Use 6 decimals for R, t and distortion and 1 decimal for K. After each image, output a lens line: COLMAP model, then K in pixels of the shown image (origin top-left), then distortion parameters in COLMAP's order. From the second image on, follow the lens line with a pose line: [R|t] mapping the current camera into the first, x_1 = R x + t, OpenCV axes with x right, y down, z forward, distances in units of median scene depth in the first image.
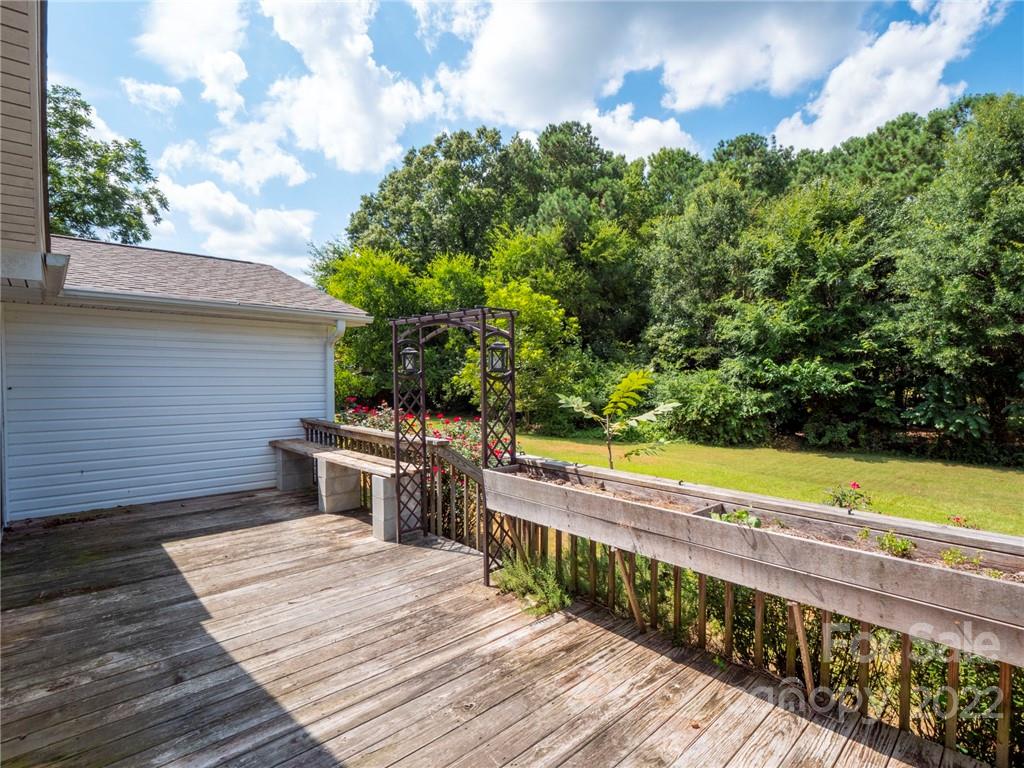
lens RADIAL K [[492.9, 0, 512.0], [0, 492.9, 384.0], [0, 0, 1]] dist [-0.004732, -0.000459]
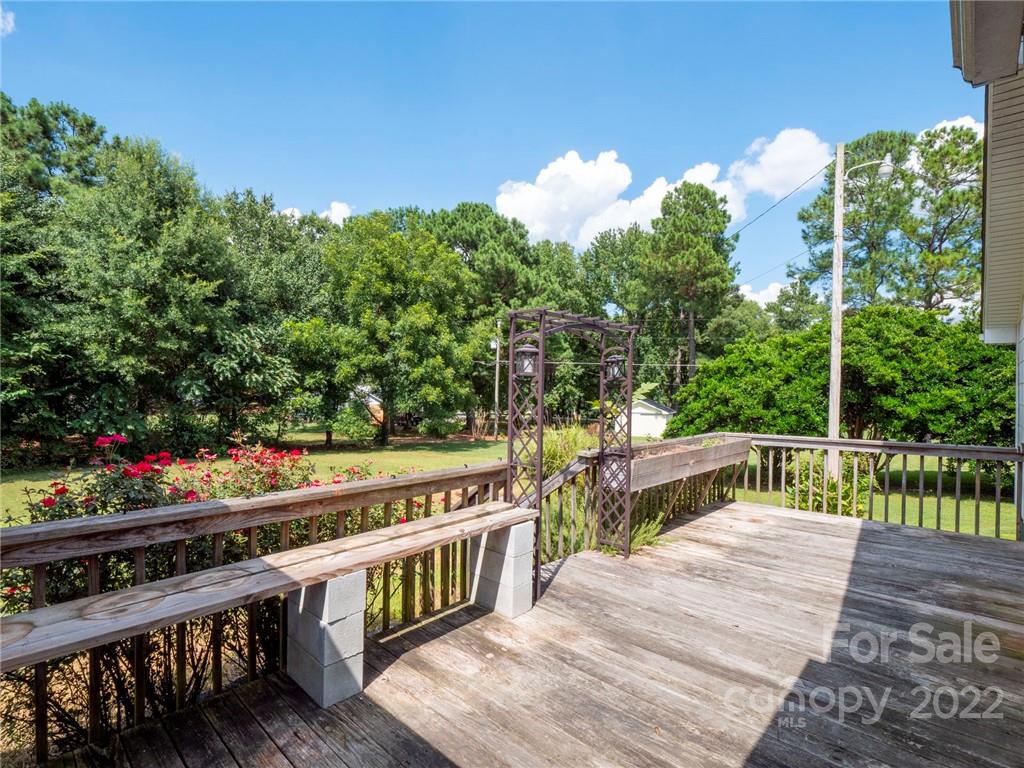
lens RADIAL K [[504.7, 0, 513.2], [0, 504.7, 392.1], [0, 0, 1]] dist [-0.000196, -0.000235]
pose [[-0.060890, -0.012792, 0.998062, -1.050807], [0.011251, 0.999846, 0.013502, -0.011678], [-0.998081, 0.012051, -0.060737, 1.127987]]
